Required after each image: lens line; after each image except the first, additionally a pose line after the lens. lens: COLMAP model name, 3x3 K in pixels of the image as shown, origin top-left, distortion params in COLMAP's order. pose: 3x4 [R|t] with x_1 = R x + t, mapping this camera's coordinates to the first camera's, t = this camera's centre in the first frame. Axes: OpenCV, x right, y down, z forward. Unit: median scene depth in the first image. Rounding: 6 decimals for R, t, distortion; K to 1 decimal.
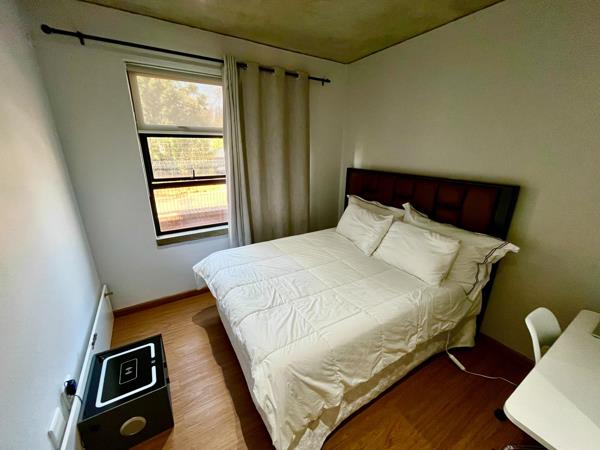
lens RADIAL K [[242.6, 0, 298.2], [0, 242.6, 224.2], [0, 0, 1]] dist [0.003098, 0.000534]
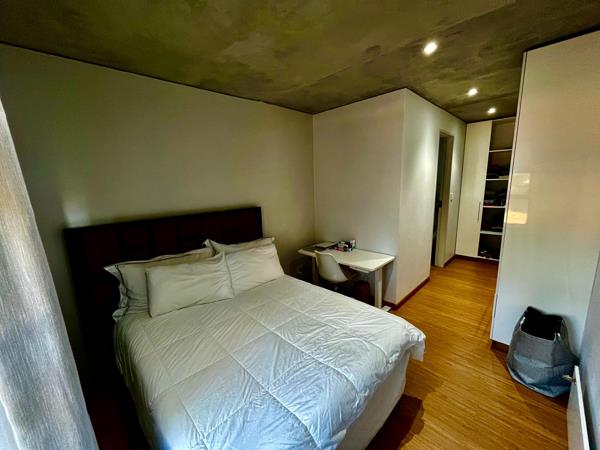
lens RADIAL K [[242.6, 0, 298.2], [0, 242.6, 224.2], [0, 0, 1]] dist [0.003098, 0.000534]
pose [[-0.228460, -0.169041, 0.958765, -0.607977], [0.331824, 0.912321, 0.239922, -0.263666], [-0.915259, 0.372954, -0.152337, 0.770470]]
